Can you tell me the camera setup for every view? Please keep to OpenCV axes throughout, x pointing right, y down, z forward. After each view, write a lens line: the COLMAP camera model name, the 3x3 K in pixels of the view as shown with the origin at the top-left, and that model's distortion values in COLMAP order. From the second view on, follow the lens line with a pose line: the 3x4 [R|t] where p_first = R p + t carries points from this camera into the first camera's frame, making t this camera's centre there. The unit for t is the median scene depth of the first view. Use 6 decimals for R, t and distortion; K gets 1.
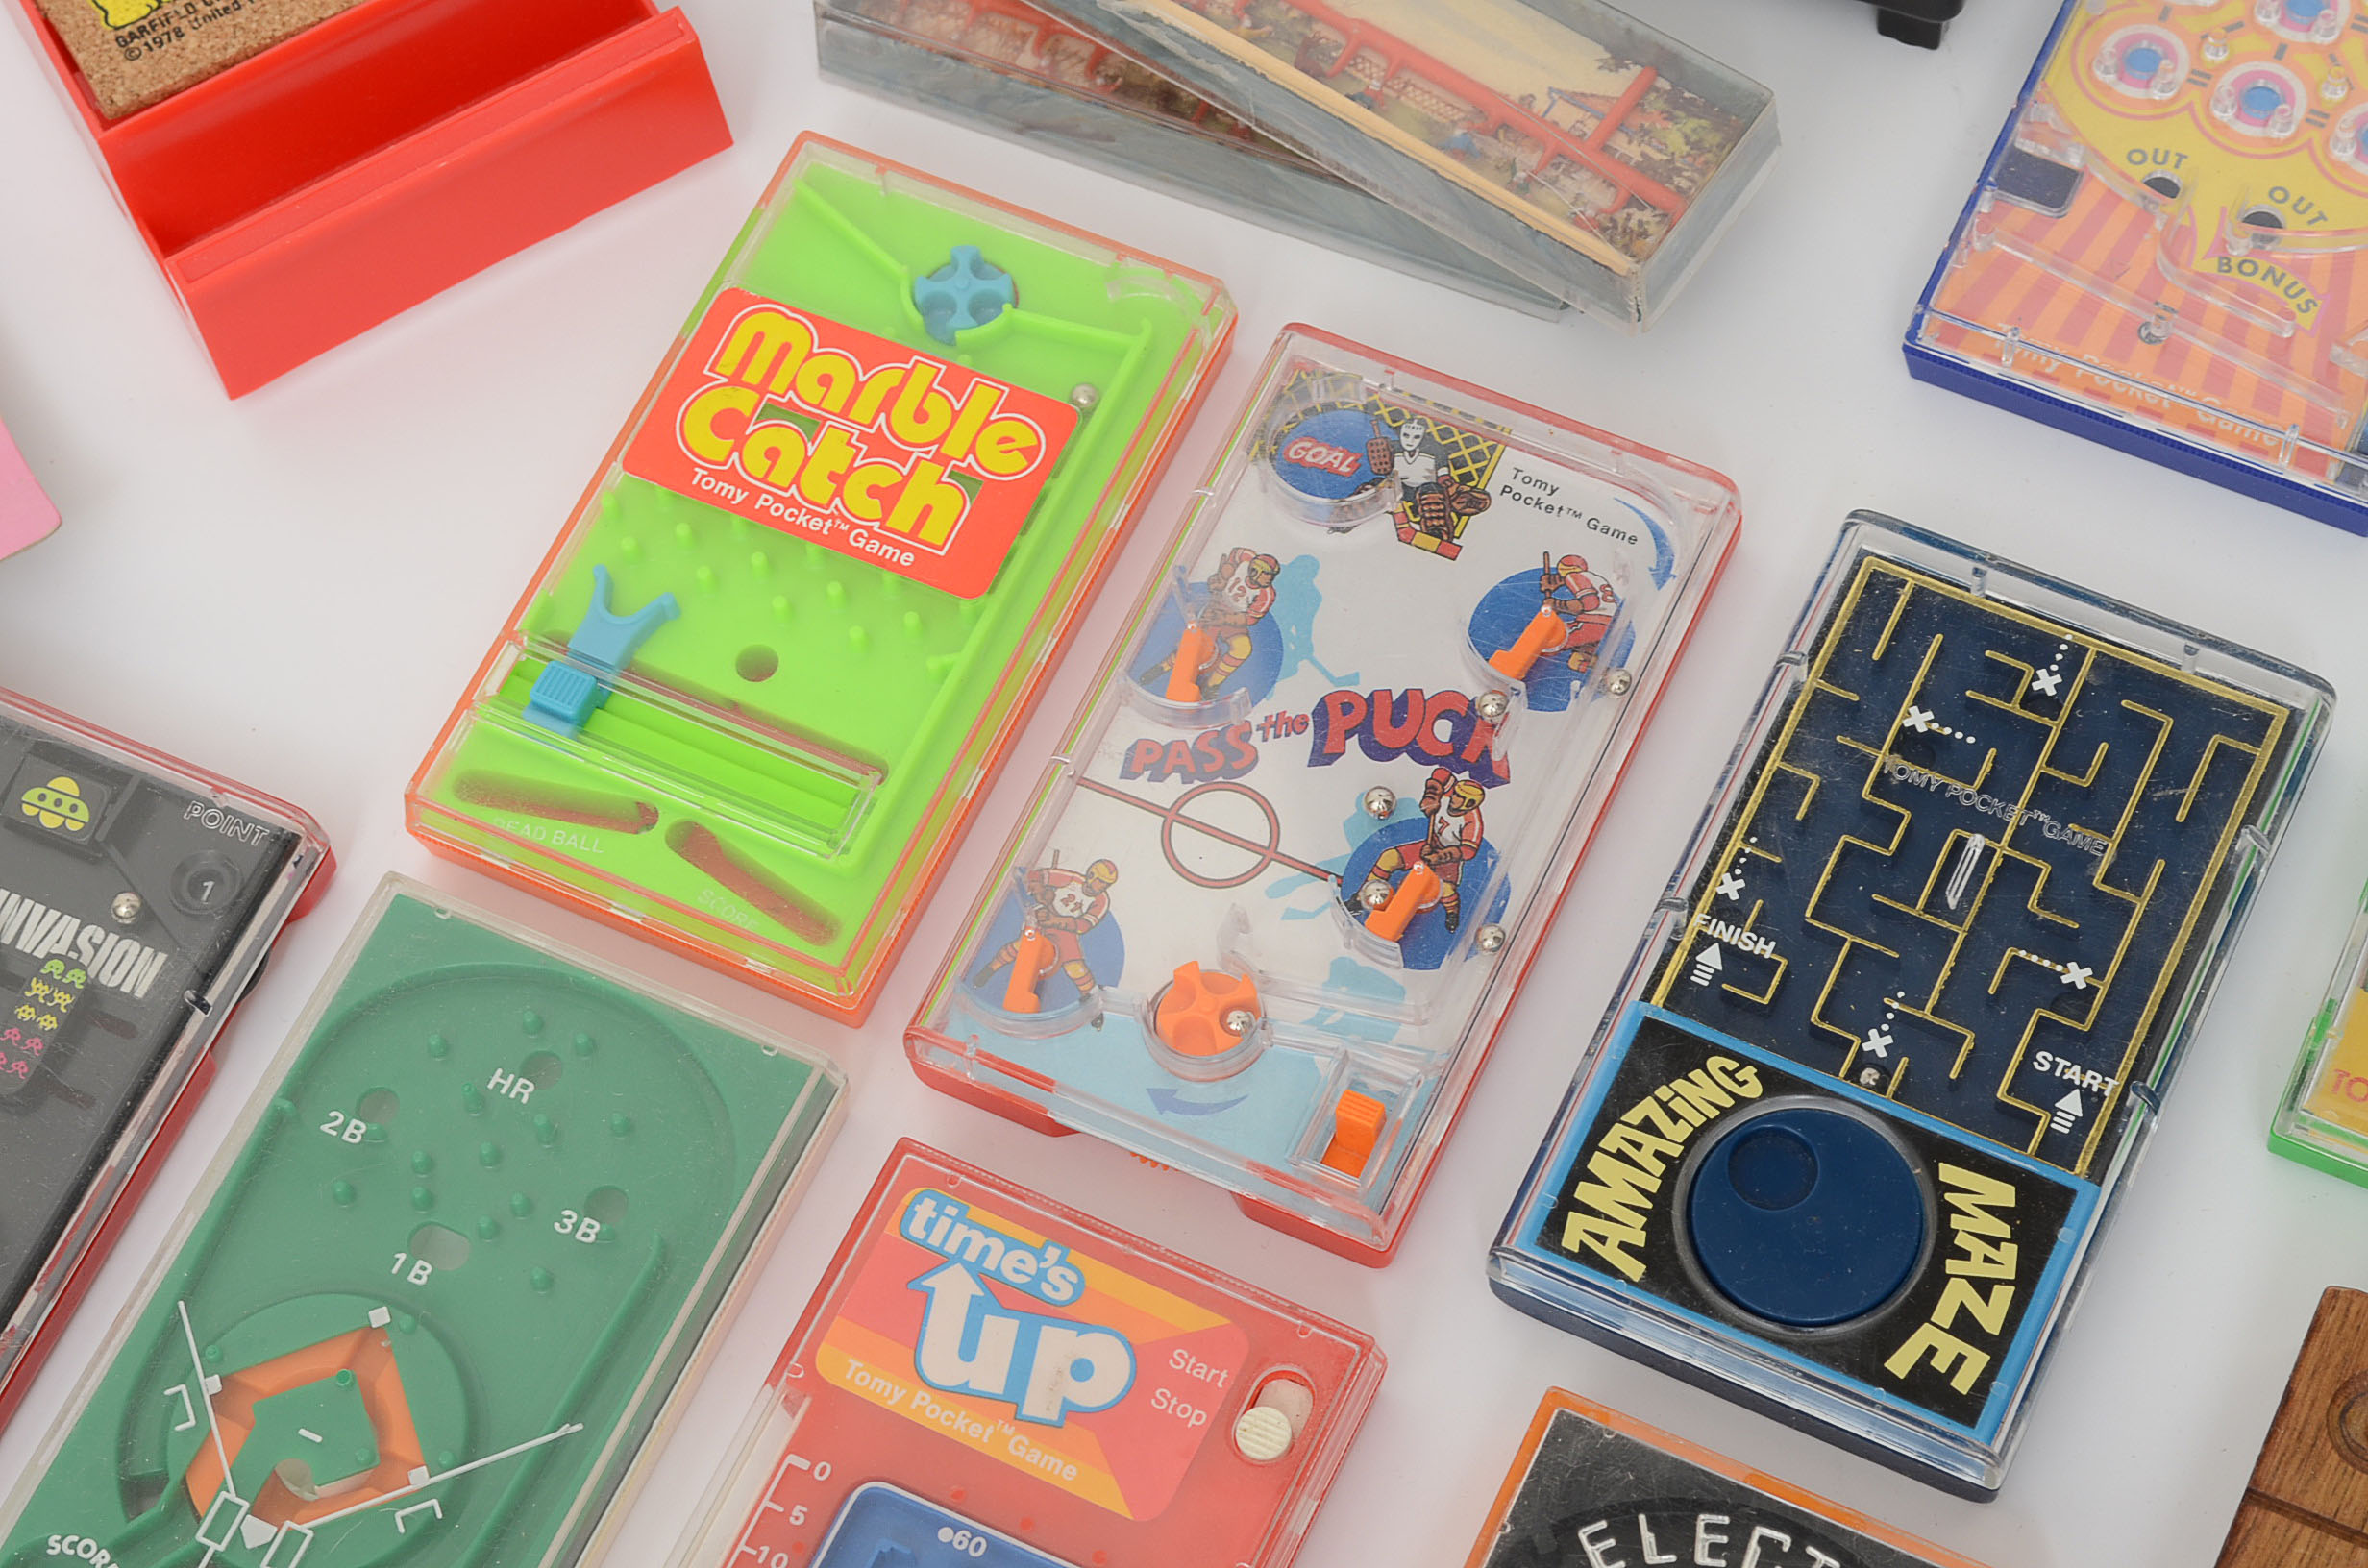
lens RADIAL K [[4965.5, 0, 1184.0], [0, 4965.5, 784.0], [0, 0, 1]] dist [0.014608, 0.105139]
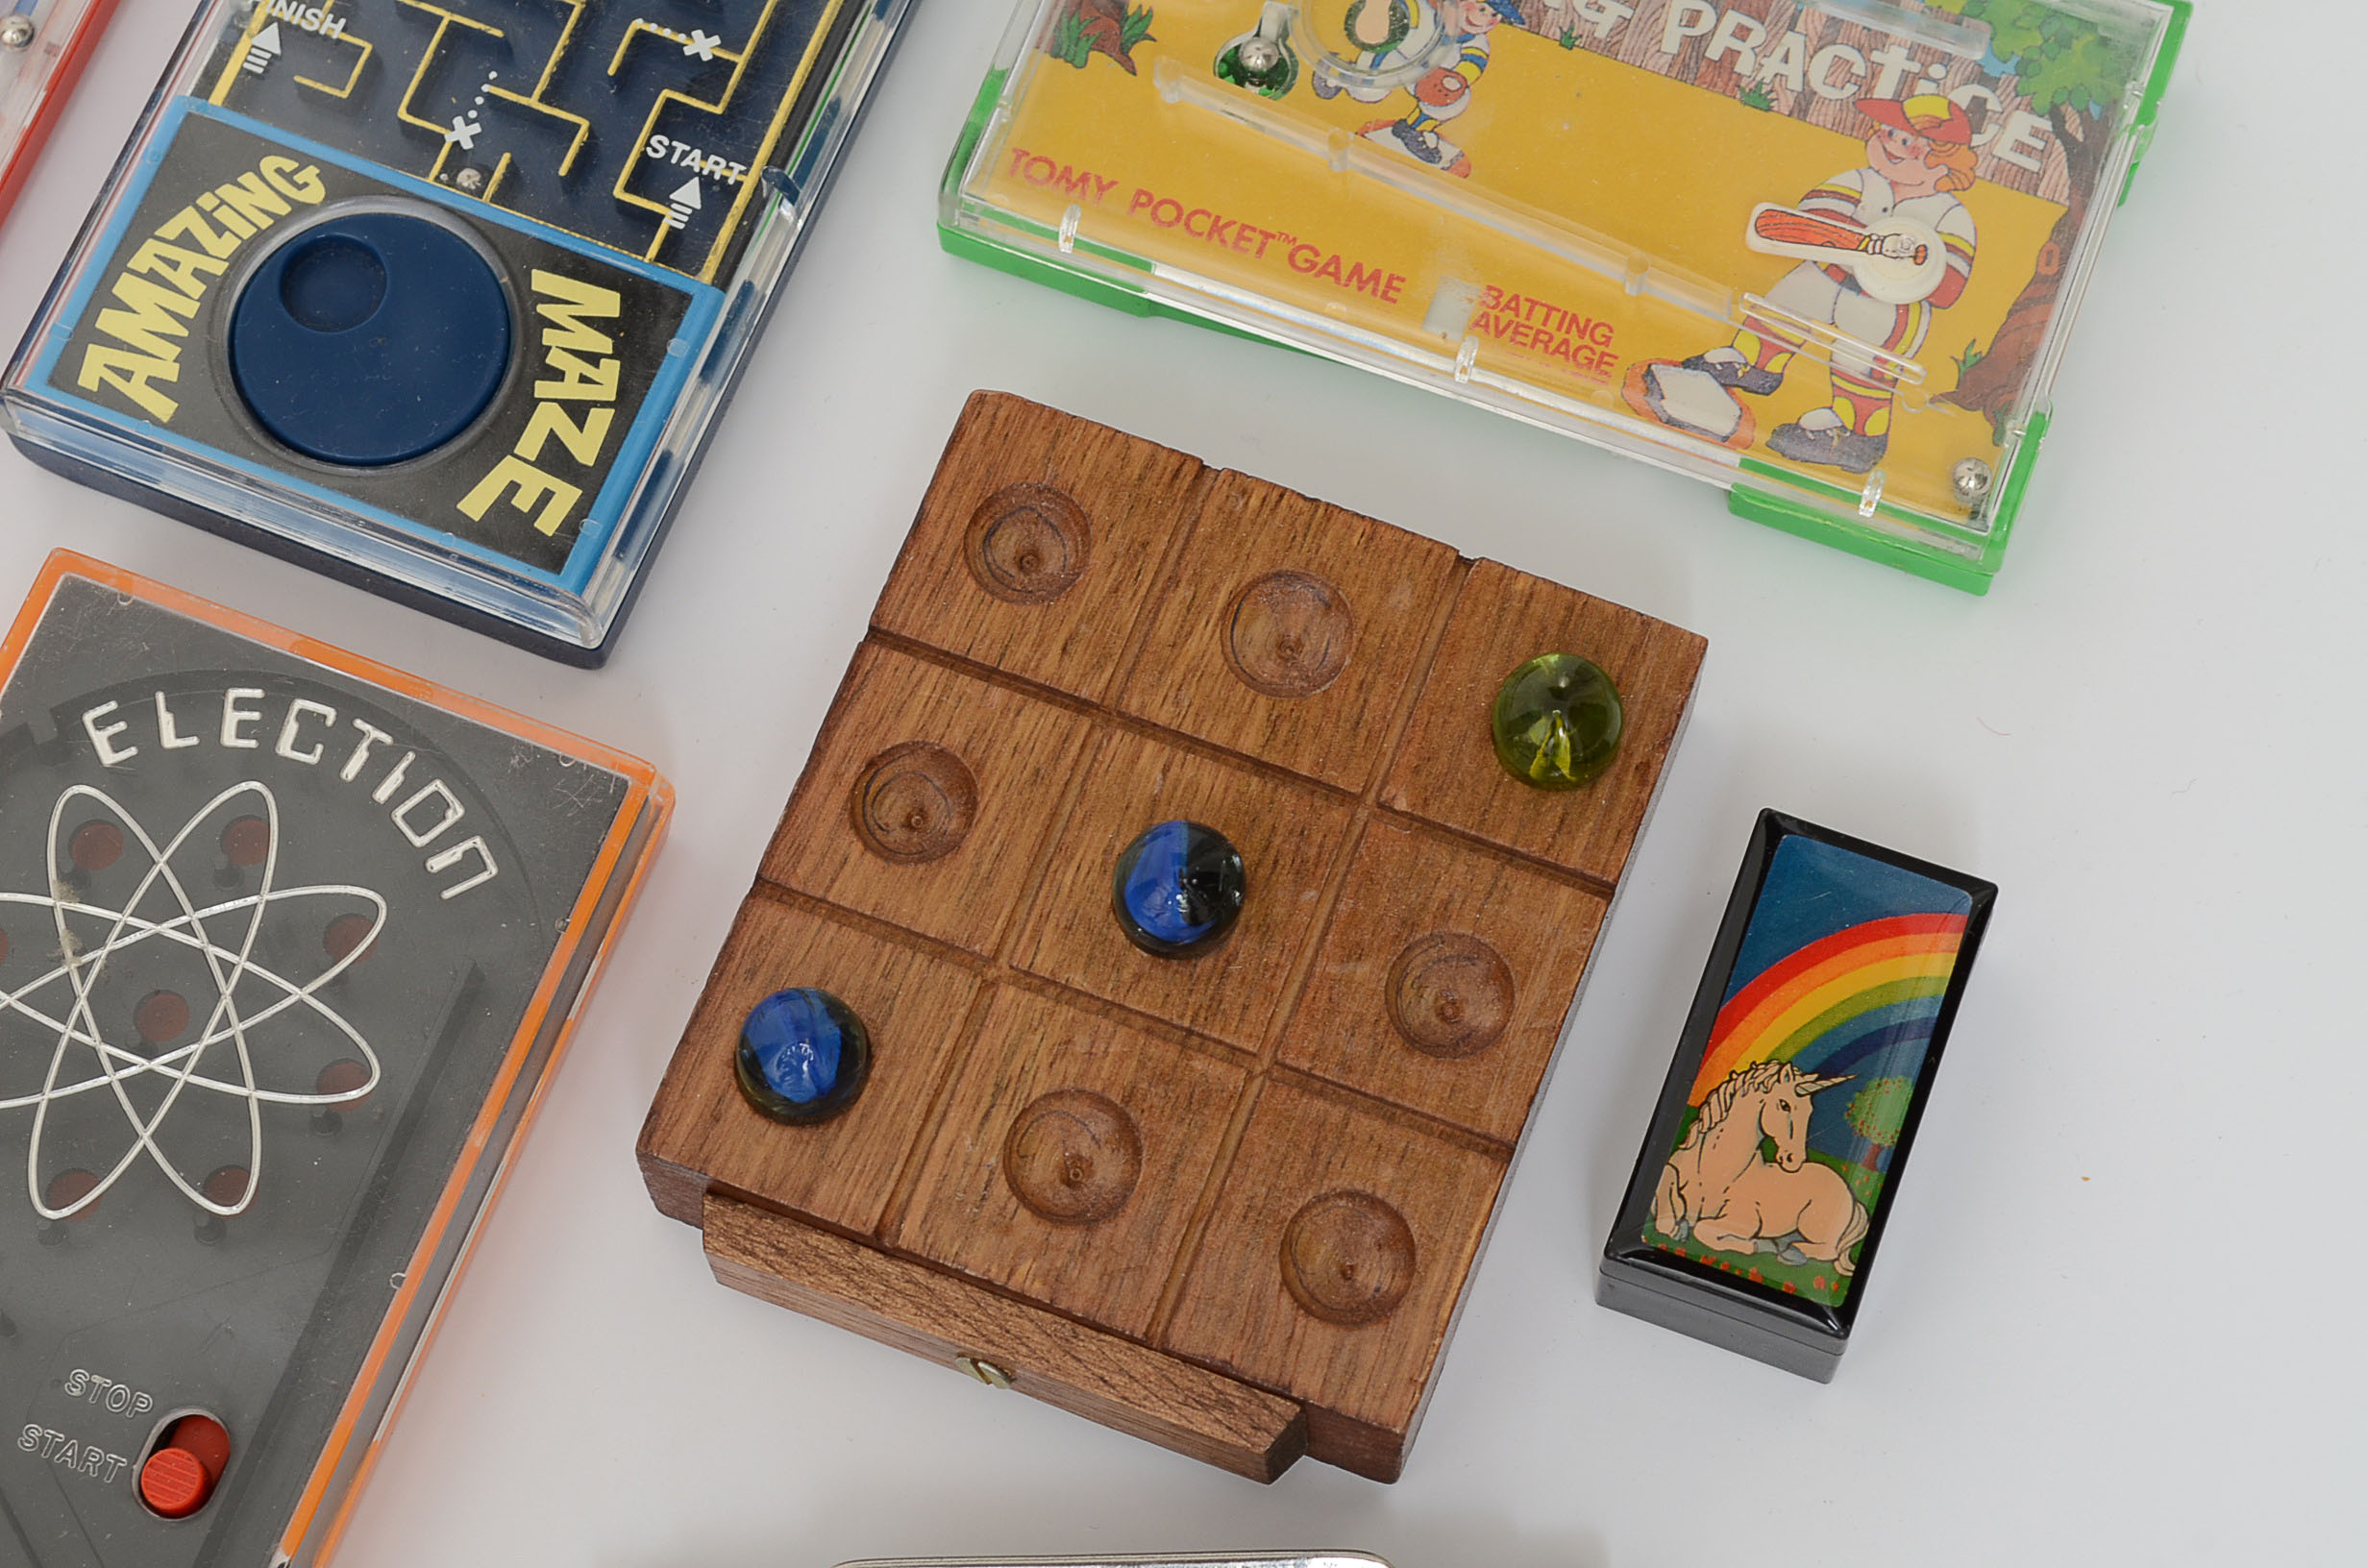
lens RADIAL K [[5303.2, 0, 1184.0], [0, 5303.2, 784.0], [0, 0, 1]] dist [0.030470, 0.037296]
pose [[0.994835, -0.042425, 0.092213, 0.169549], [0.033238, 0.994535, 0.098973, 0.075110], [-0.095907, -0.095397, 0.990808, 0.092544]]
